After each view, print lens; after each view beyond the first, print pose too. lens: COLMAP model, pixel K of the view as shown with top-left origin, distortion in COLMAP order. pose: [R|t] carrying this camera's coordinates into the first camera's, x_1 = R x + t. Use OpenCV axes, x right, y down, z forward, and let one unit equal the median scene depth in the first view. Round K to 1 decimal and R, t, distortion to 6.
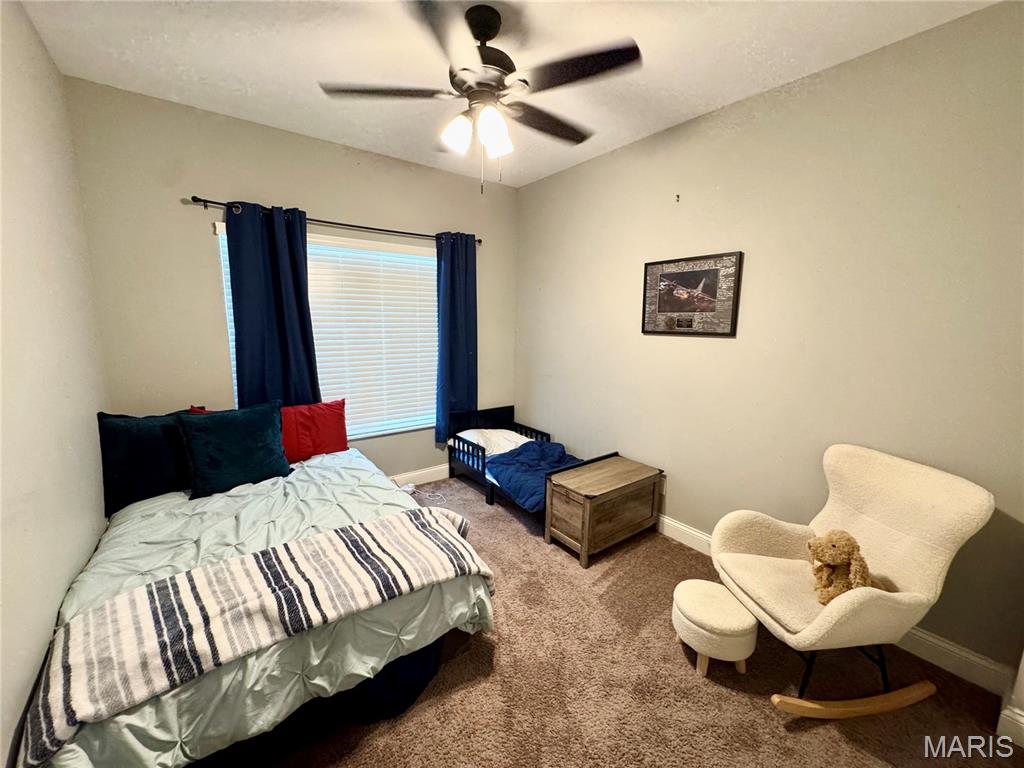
lens RADIAL K [[408.2, 0, 511.2], [0, 408.2, 385.5], [0, 0, 1]] dist [-0.002852, 0.000079]
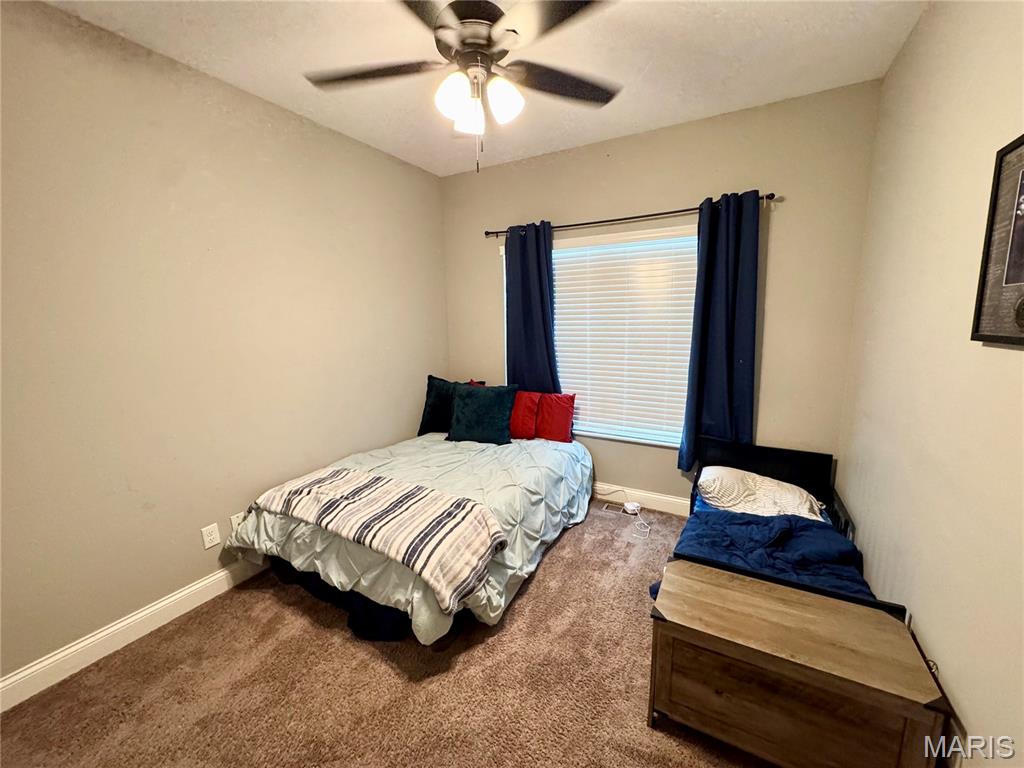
lens RADIAL K [[408.2, 0, 512.8], [0, 408.2, 385.6], [0, 0, 1]] dist [-0.002852, 0.000079]
pose [[0.401562, 0.134999, -0.905827, 0.531029], [-0.129564, 0.987502, 0.089734, -0.069458], [0.906621, 0.081329, 0.414034, 0.482619]]
